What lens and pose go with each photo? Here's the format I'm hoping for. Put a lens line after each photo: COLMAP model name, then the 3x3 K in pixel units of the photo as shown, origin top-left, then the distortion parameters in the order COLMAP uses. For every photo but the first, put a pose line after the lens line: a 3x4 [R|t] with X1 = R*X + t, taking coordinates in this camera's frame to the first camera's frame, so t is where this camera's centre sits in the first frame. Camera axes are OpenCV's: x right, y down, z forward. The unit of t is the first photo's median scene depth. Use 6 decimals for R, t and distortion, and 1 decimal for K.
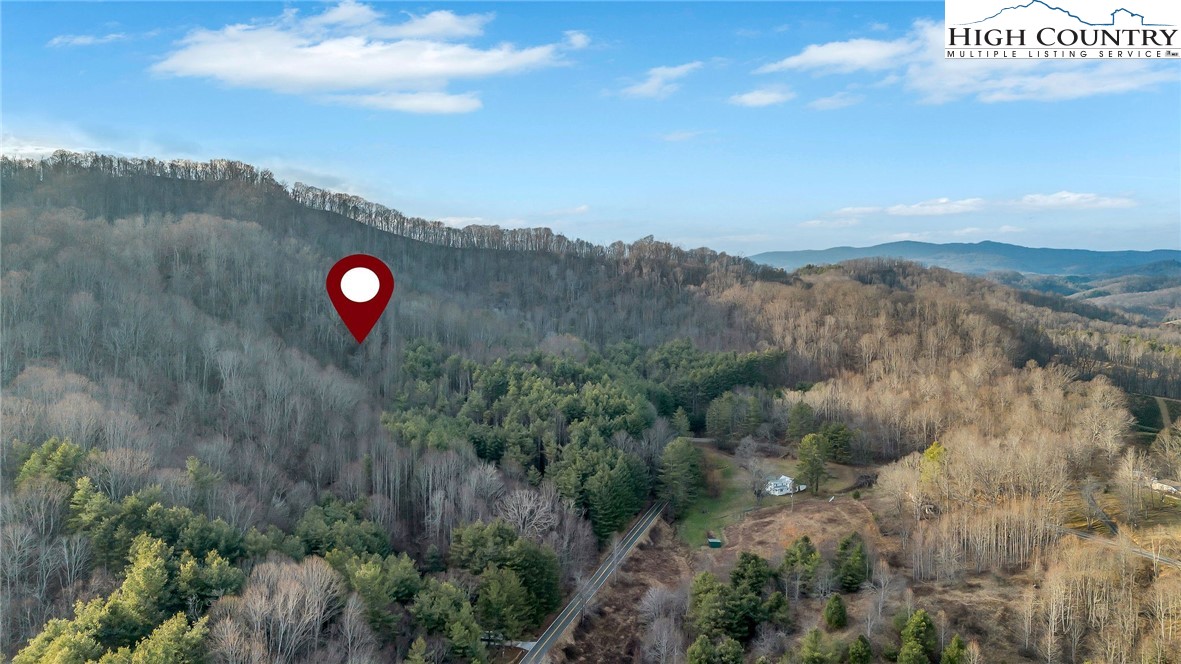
lens RADIAL K [[846.6, 0, 585.4], [0, 846.6, 329.7], [0, 0, 1]] dist [0.091695, -0.103714]
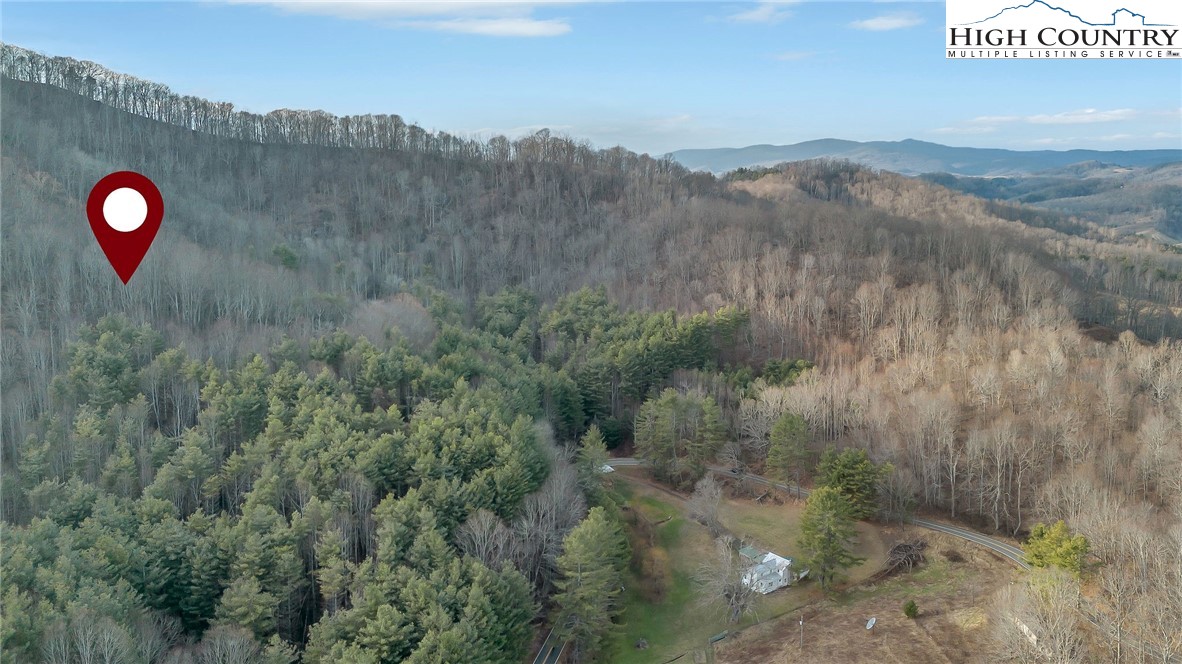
lens RADIAL K [[943.7, 0, 682.7], [0, 943.7, 331.4], [0, 0, 1]] dist [0.114105, -0.163877]
pose [[0.977864, -0.032010, 0.206780, 0.036534], [0.011286, 0.994859, 0.100634, -0.038734], [-0.208938, -0.096073, 0.973198, 0.333838]]
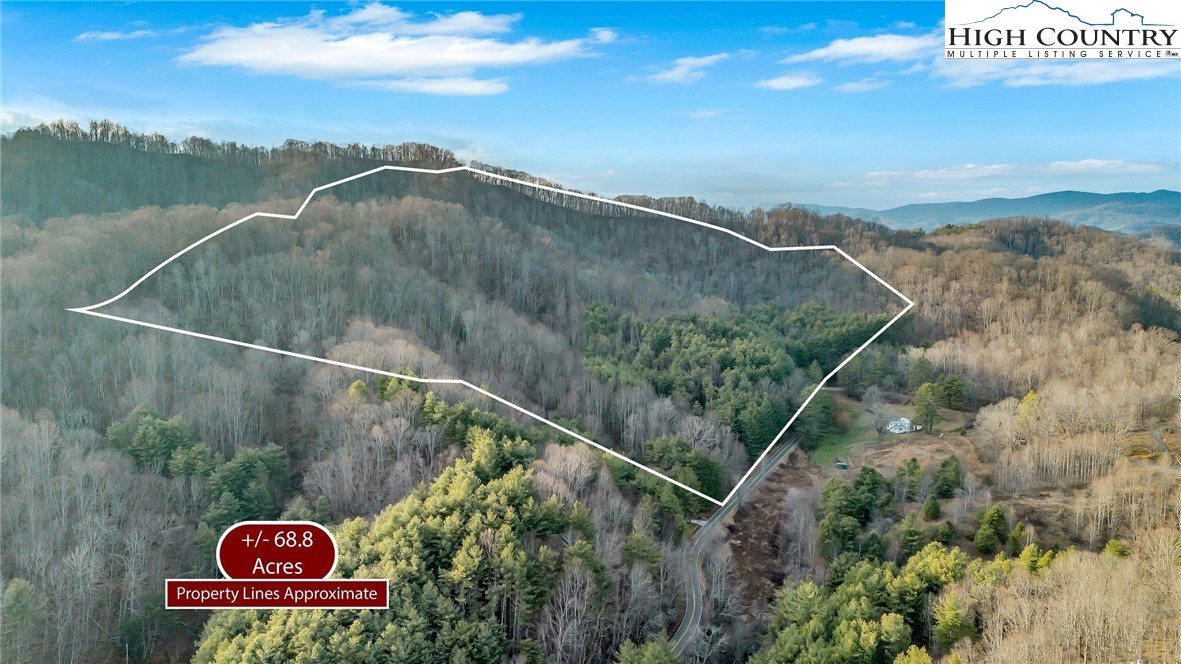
lens RADIAL K [[846.6, 0, 585.4], [0, 846.6, 329.7], [0, 0, 1]] dist [0.091695, -0.103714]
pose [[0.988715, 0.012426, -0.149291, -0.027299], [-0.004622, 0.998610, 0.052509, -0.011980], [0.149736, -0.051226, 0.987398, -0.216015]]
